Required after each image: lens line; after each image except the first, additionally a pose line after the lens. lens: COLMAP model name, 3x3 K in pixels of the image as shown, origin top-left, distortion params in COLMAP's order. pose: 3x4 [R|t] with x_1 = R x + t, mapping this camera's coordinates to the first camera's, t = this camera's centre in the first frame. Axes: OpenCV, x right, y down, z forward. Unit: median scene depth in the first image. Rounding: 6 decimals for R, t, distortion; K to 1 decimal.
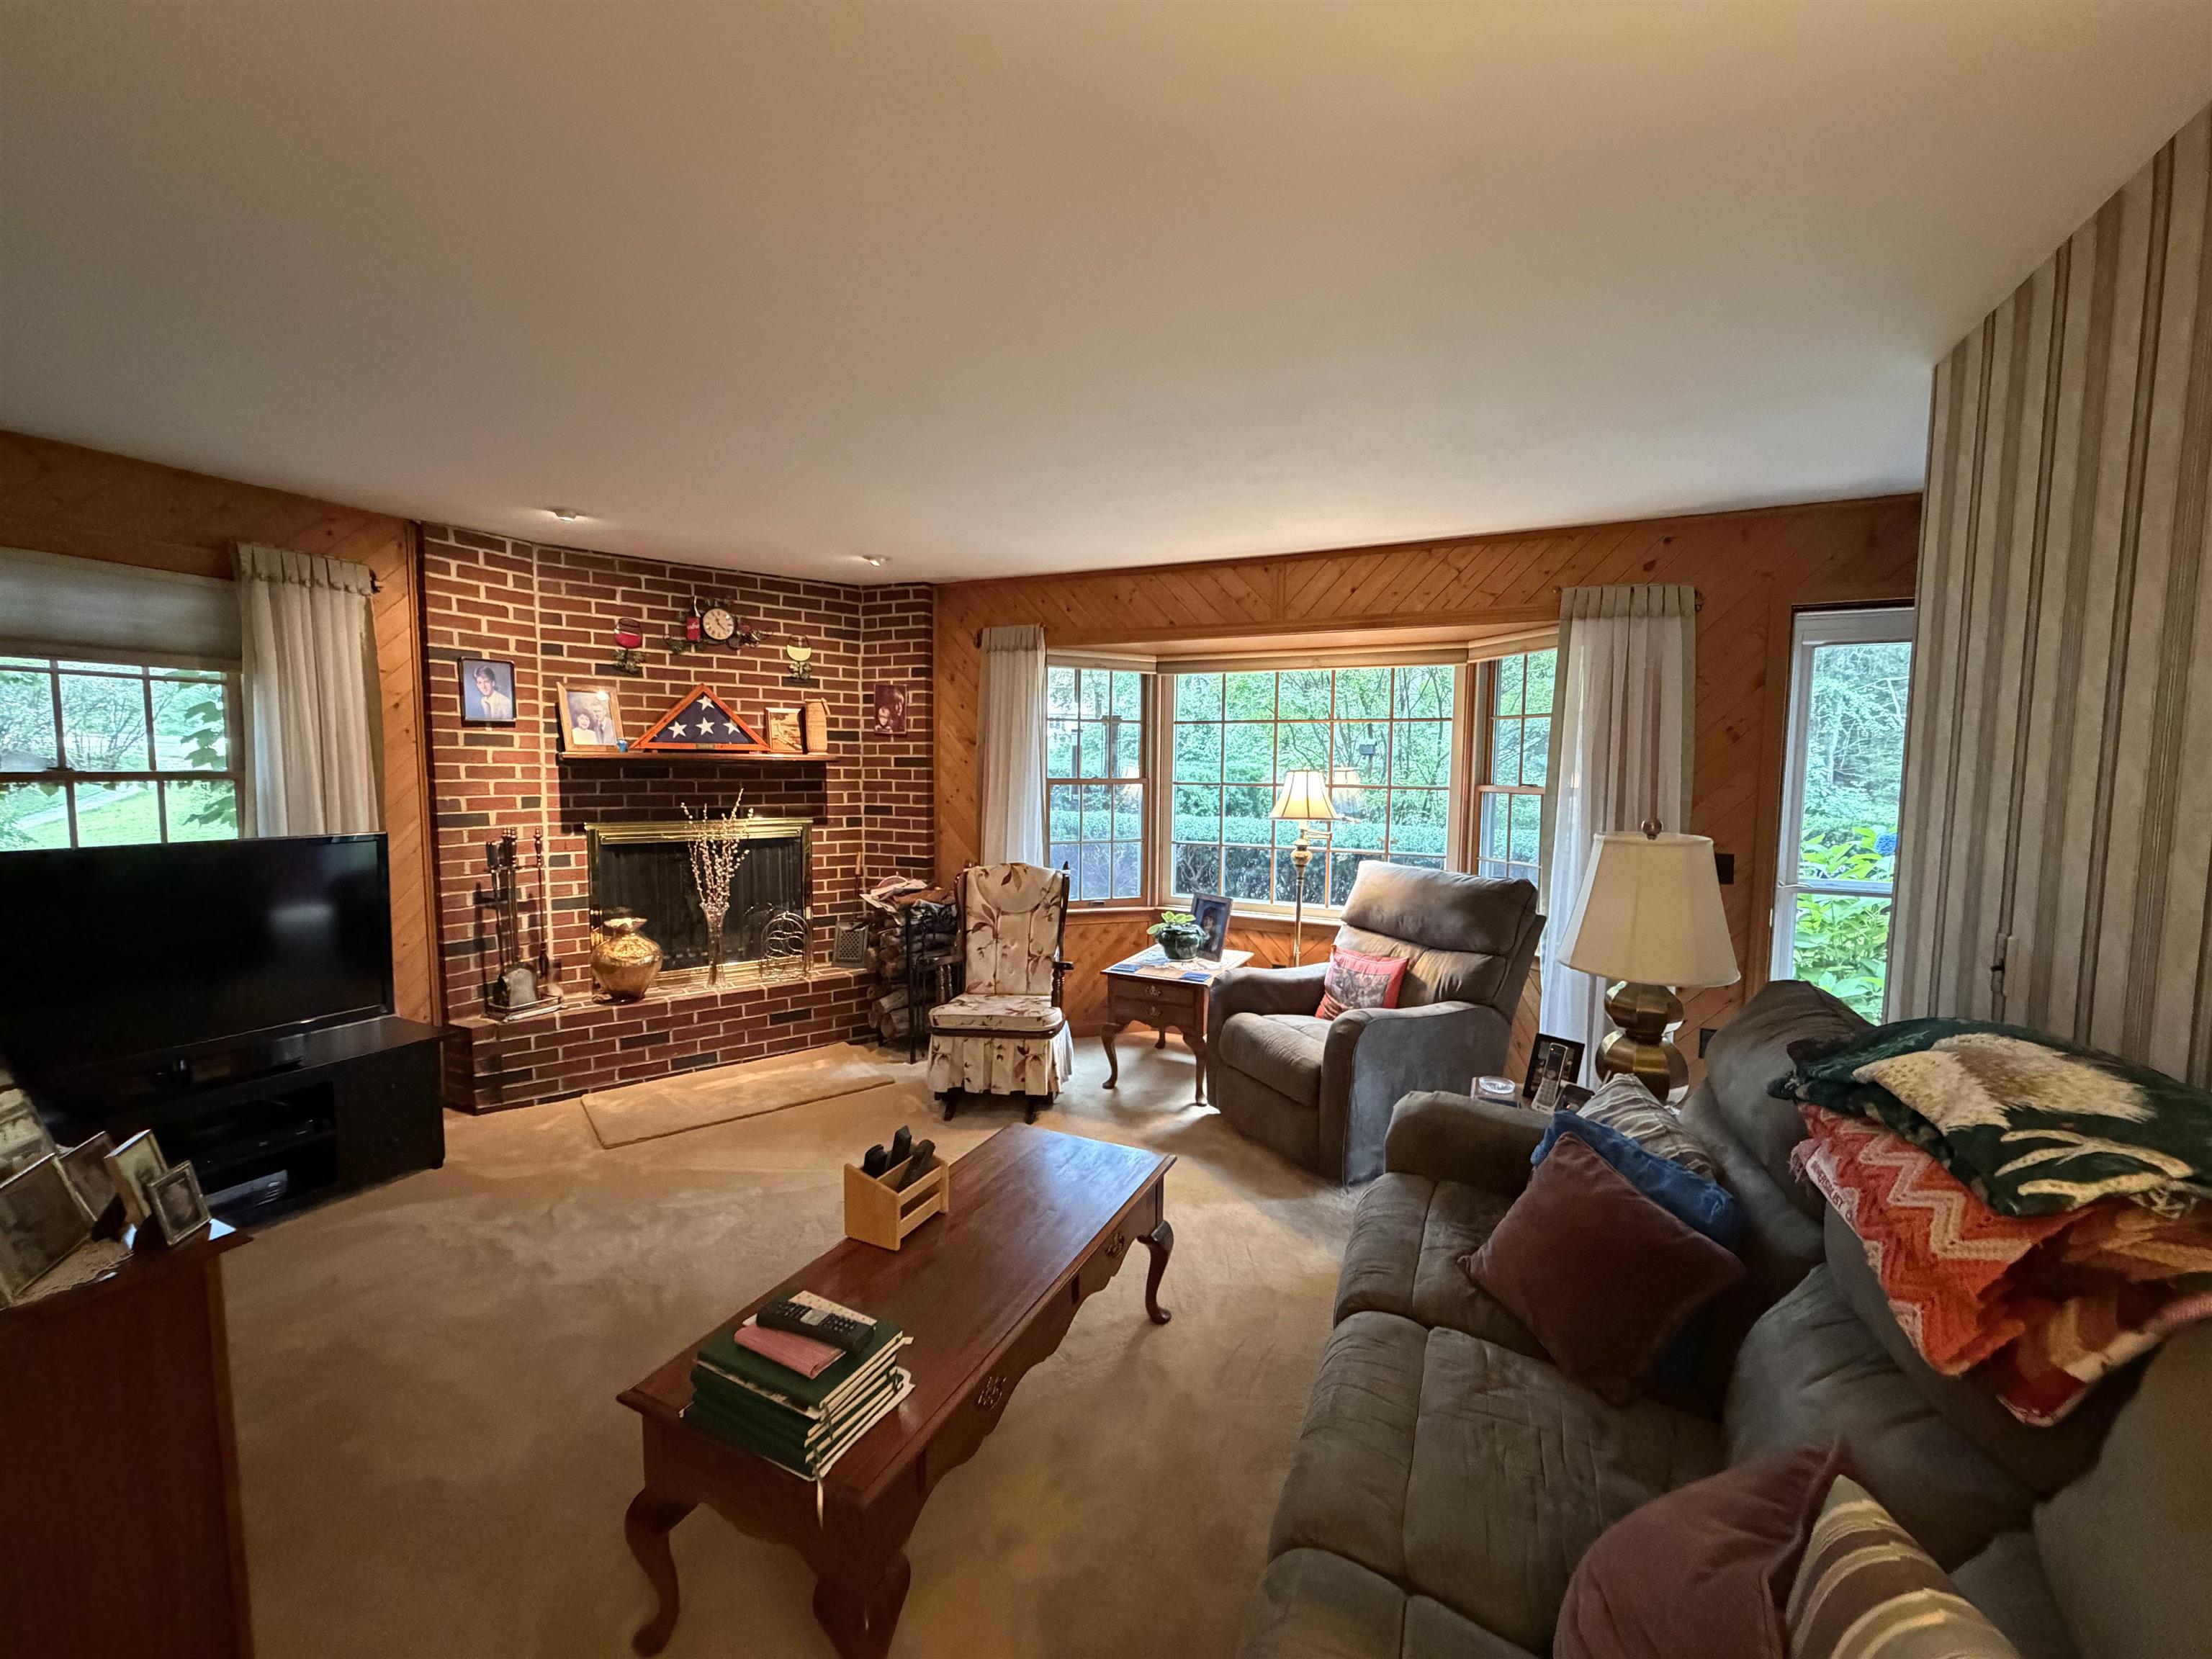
lens RADIAL K [[878.5, 0, 1102.0], [0, 878.5, 825.2], [0, 0, 1]] dist [0.000442, -0.000626]
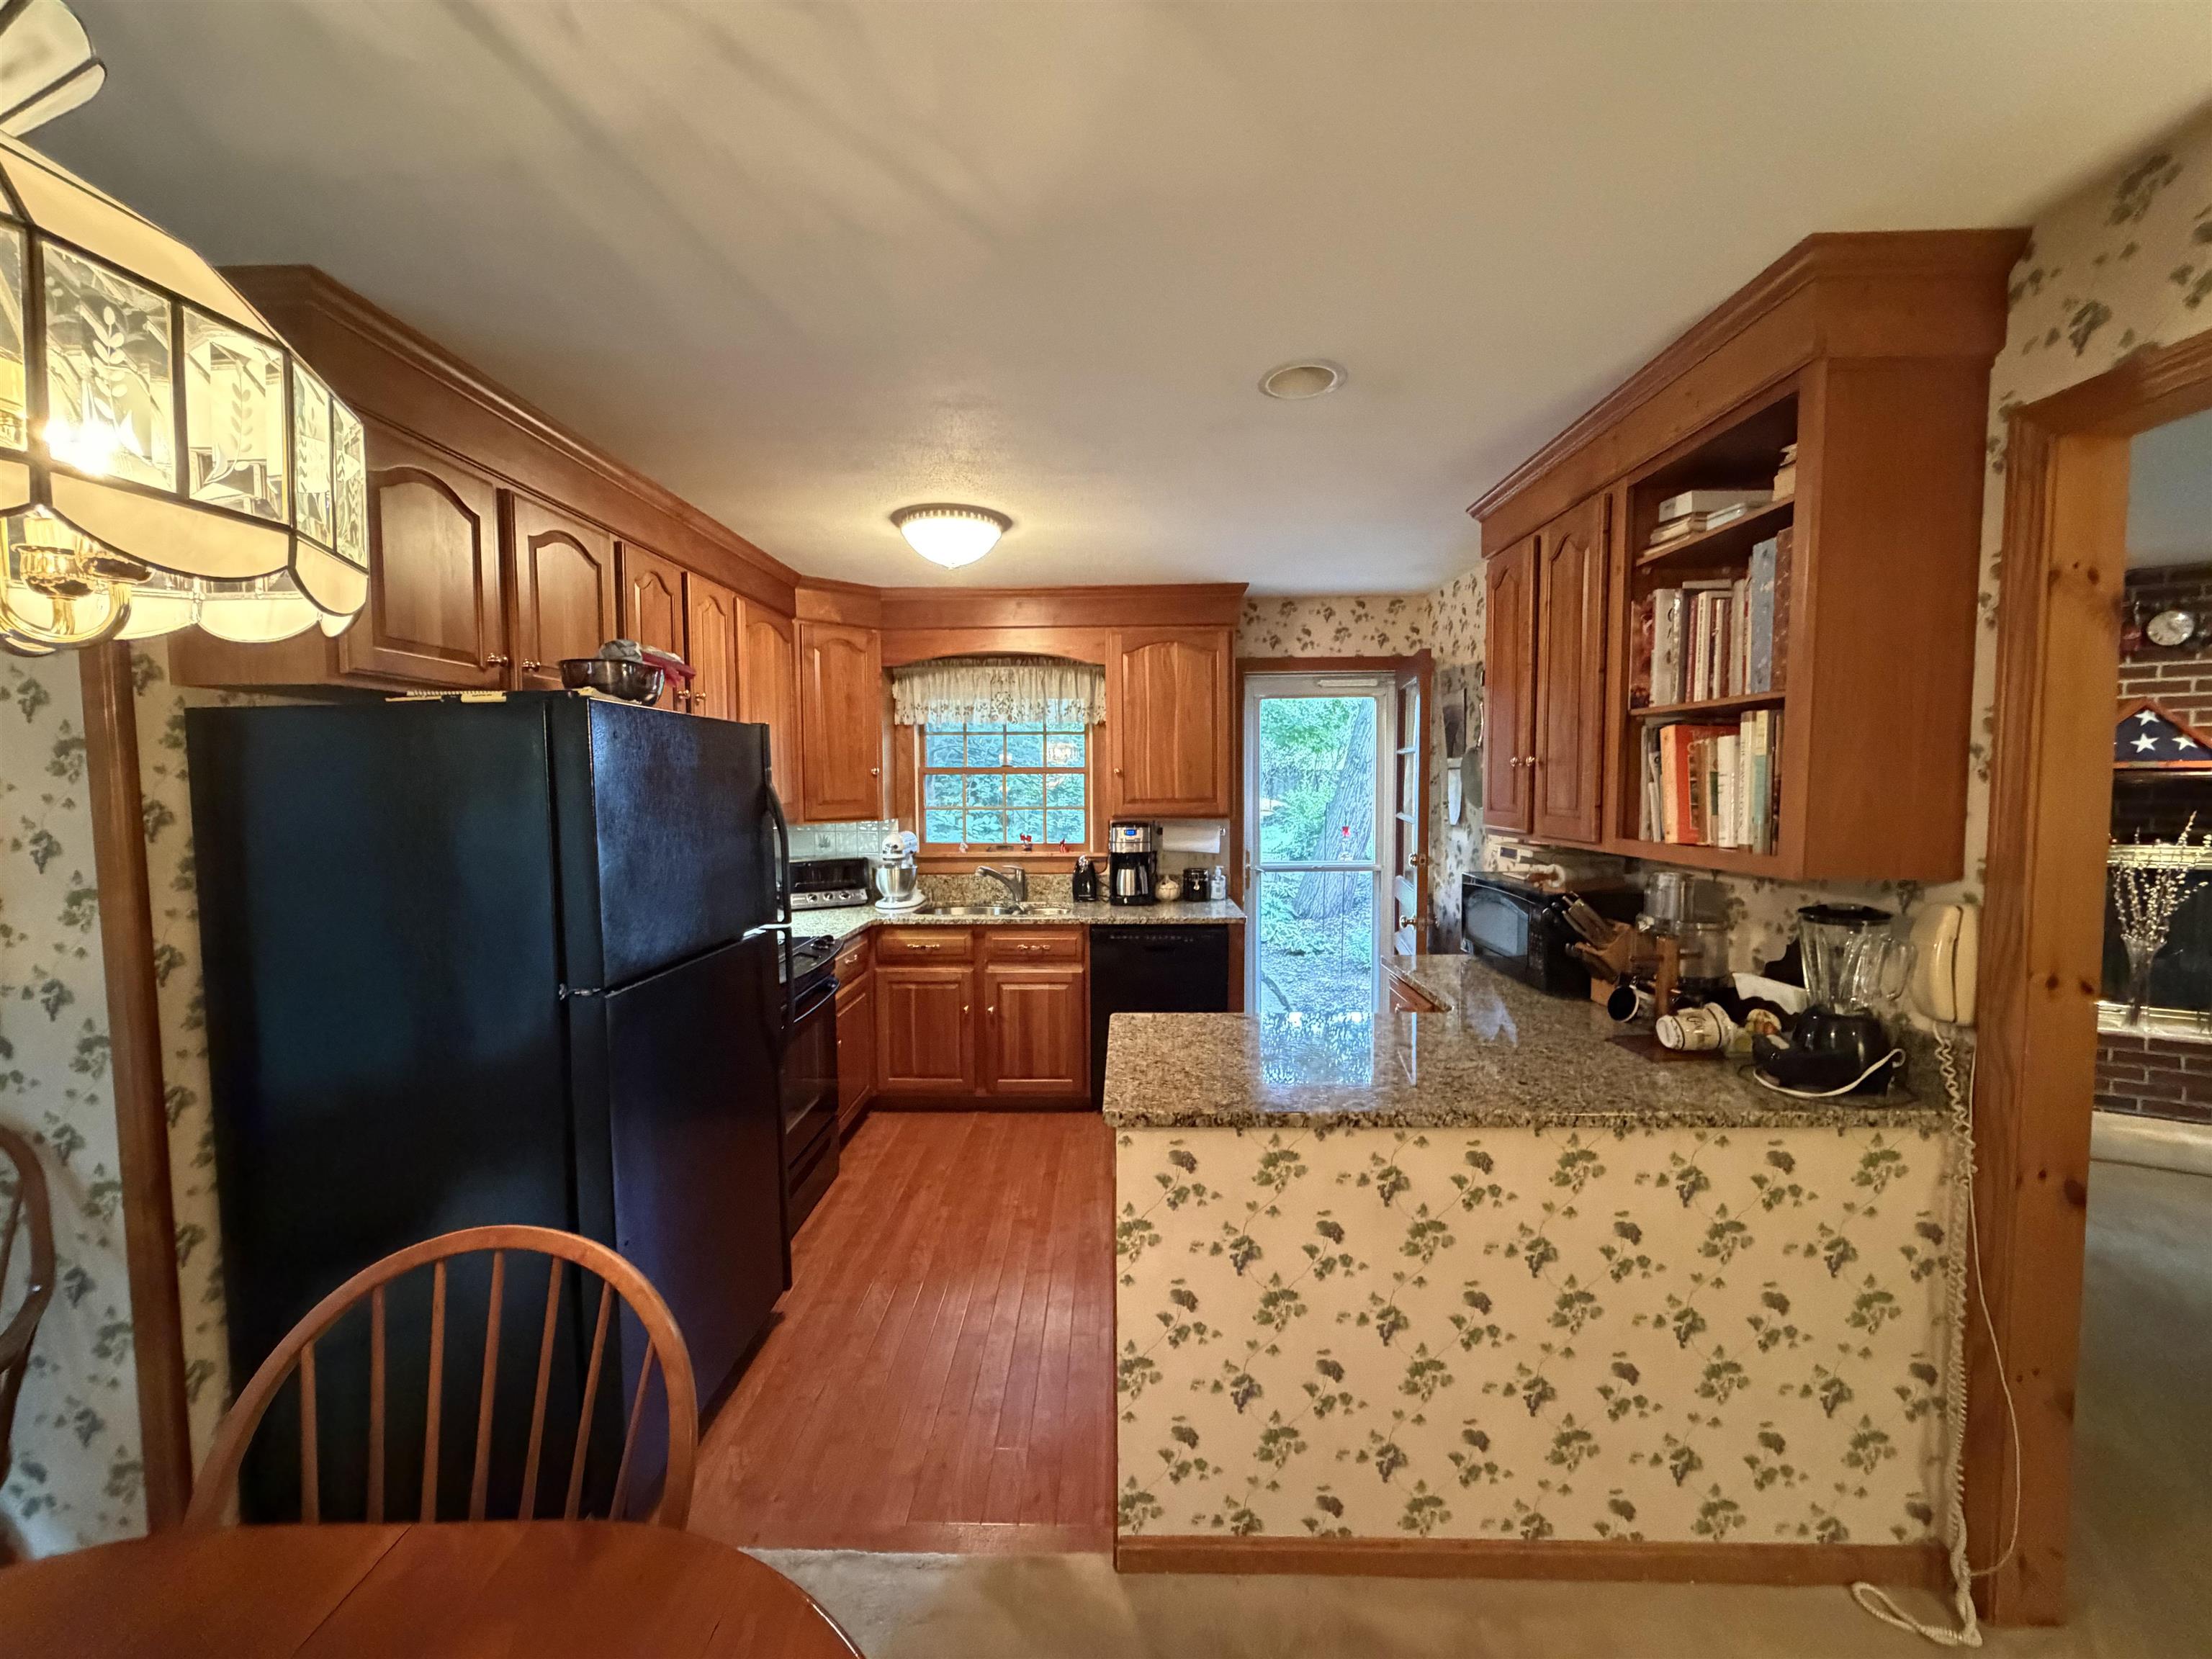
lens RADIAL K [[878.5, 0, 1104.3], [0, 878.5, 832.2], [0, 0, 1]] dist [0.000442, -0.000626]
pose [[0.399996, 0.041828, -0.915562, -0.044164], [-0.054304, 0.998285, 0.021883, 0.019401], [0.914907, 0.040965, 0.401581, -0.358045]]
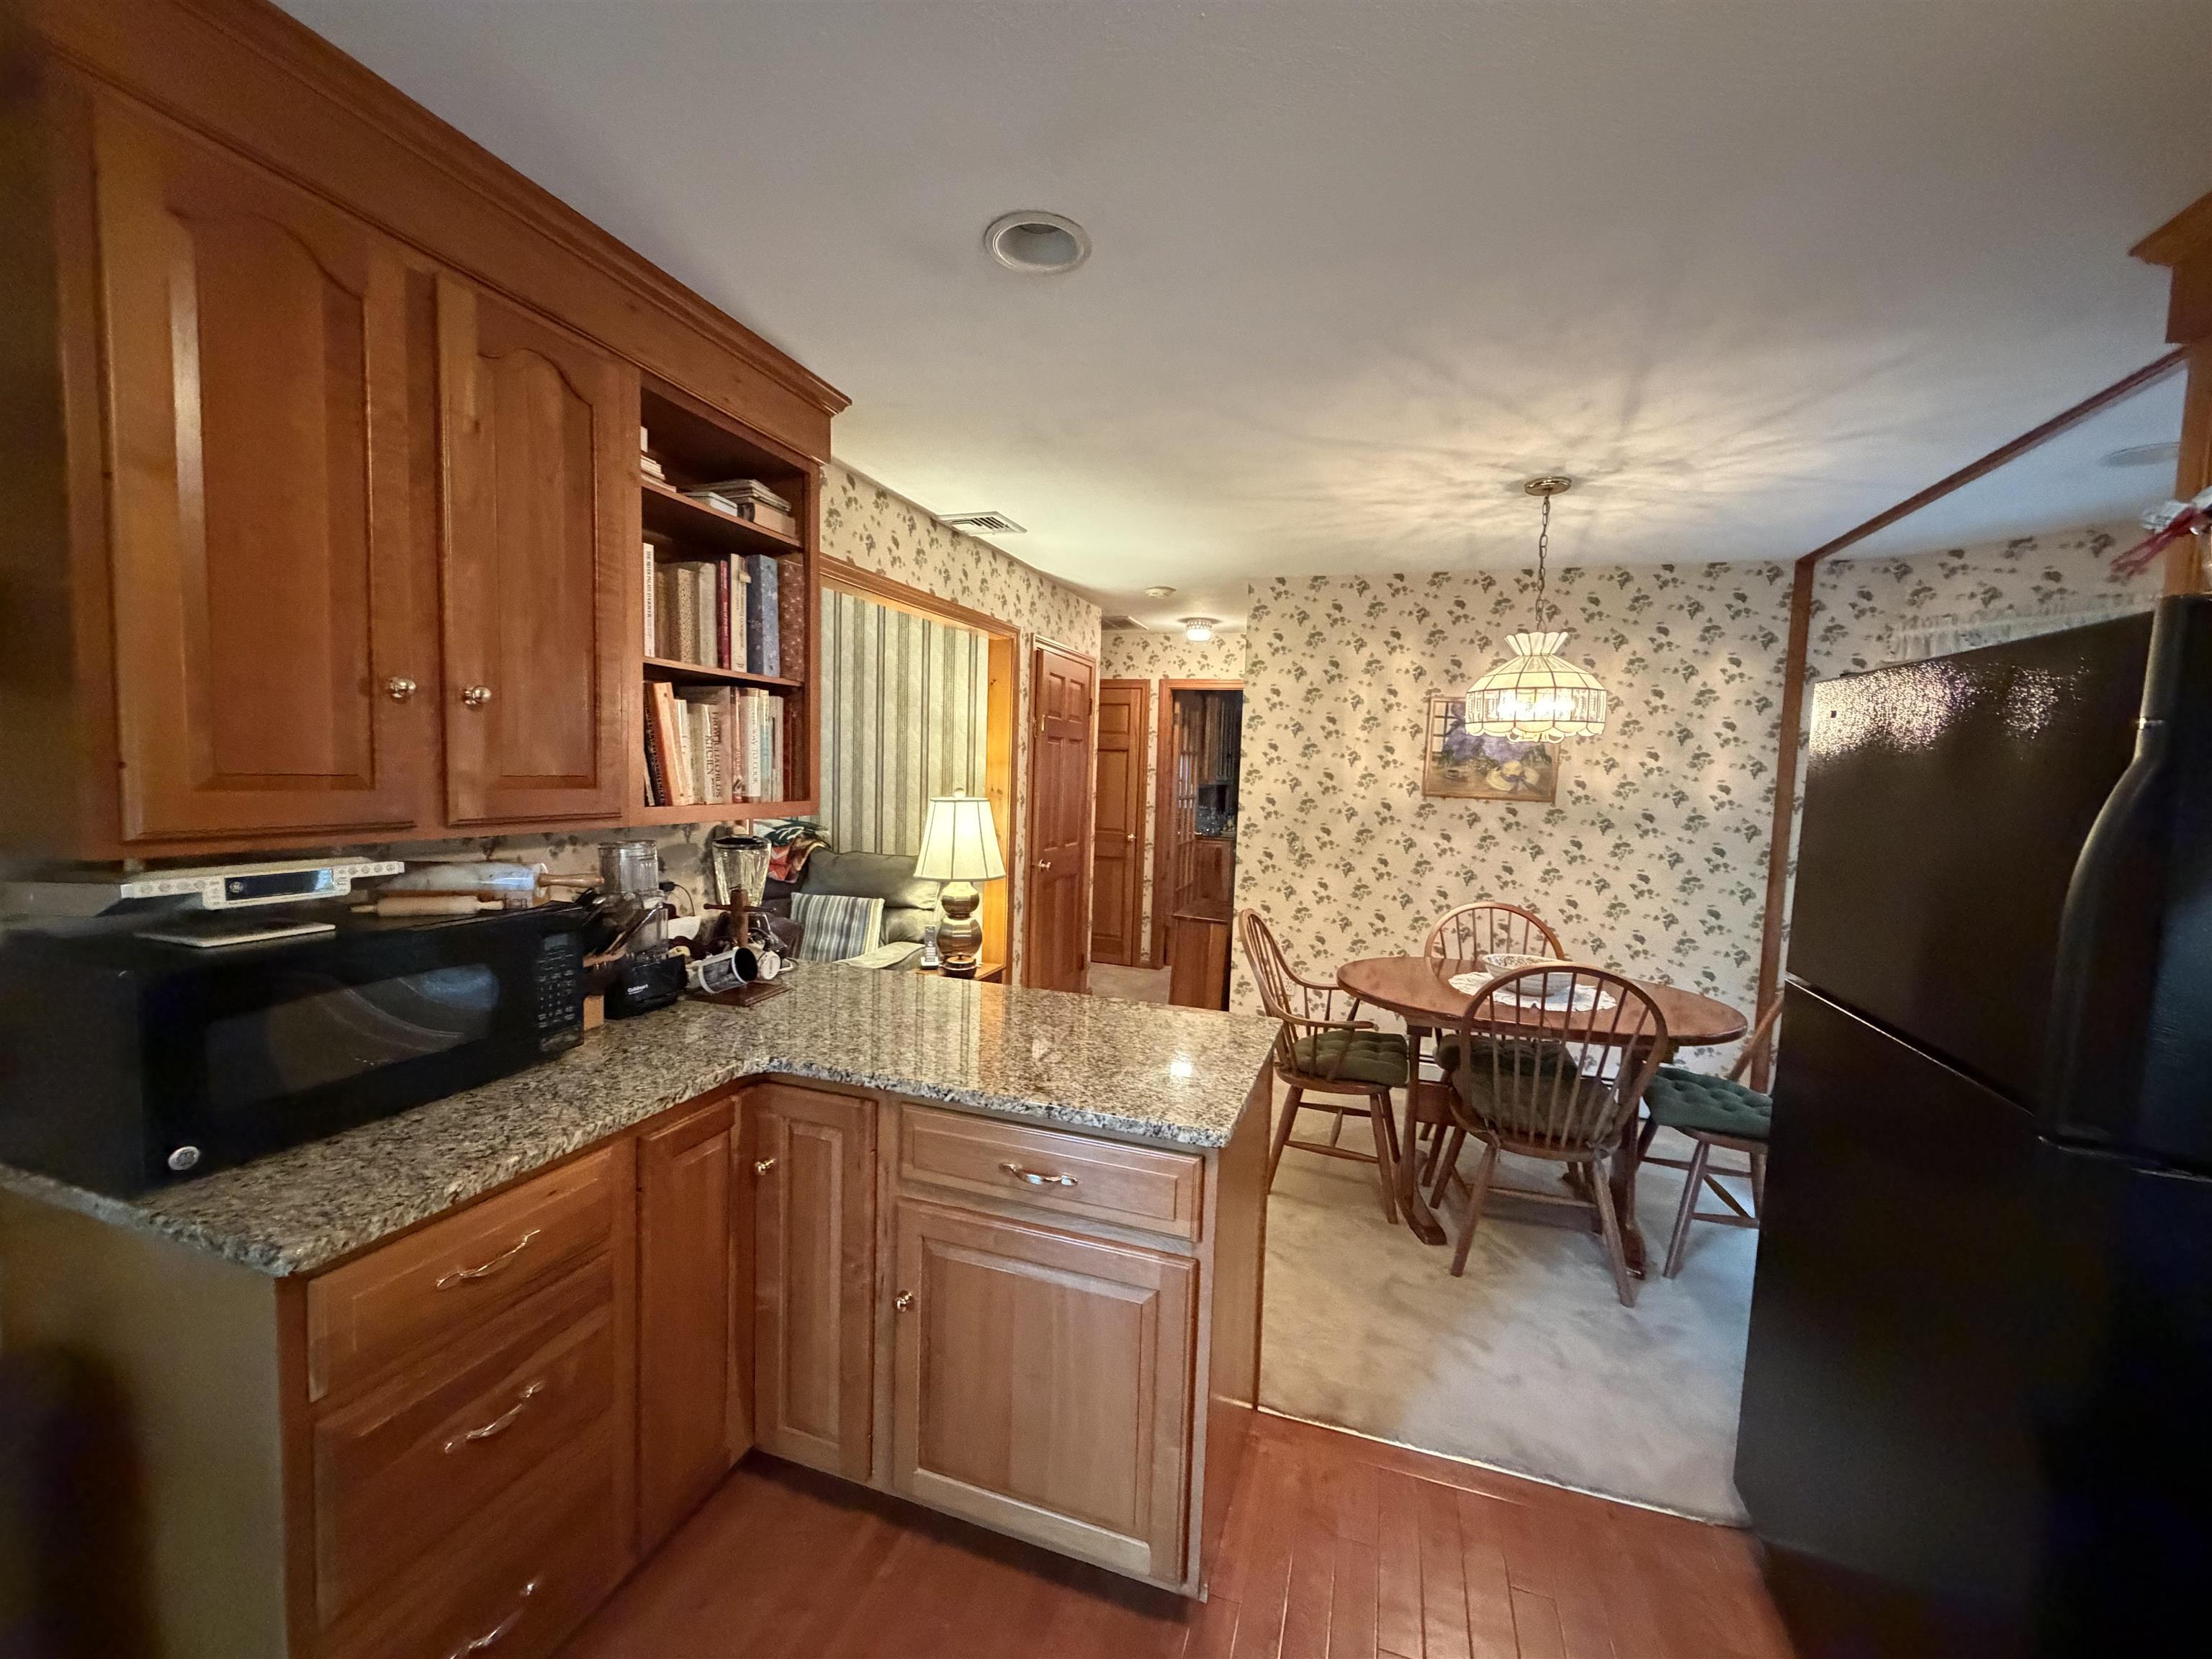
lens RADIAL K [[878.5, 0, 1110.9], [0, 878.5, 829.7], [0, 0, 1]] dist [0.000442, -0.000626]
pose [[-0.117510, -0.083004, 0.989597, -0.847315], [0.039986, 0.995297, 0.088230, -0.001268], [-0.992266, 0.049938, -0.113638, -0.054959]]
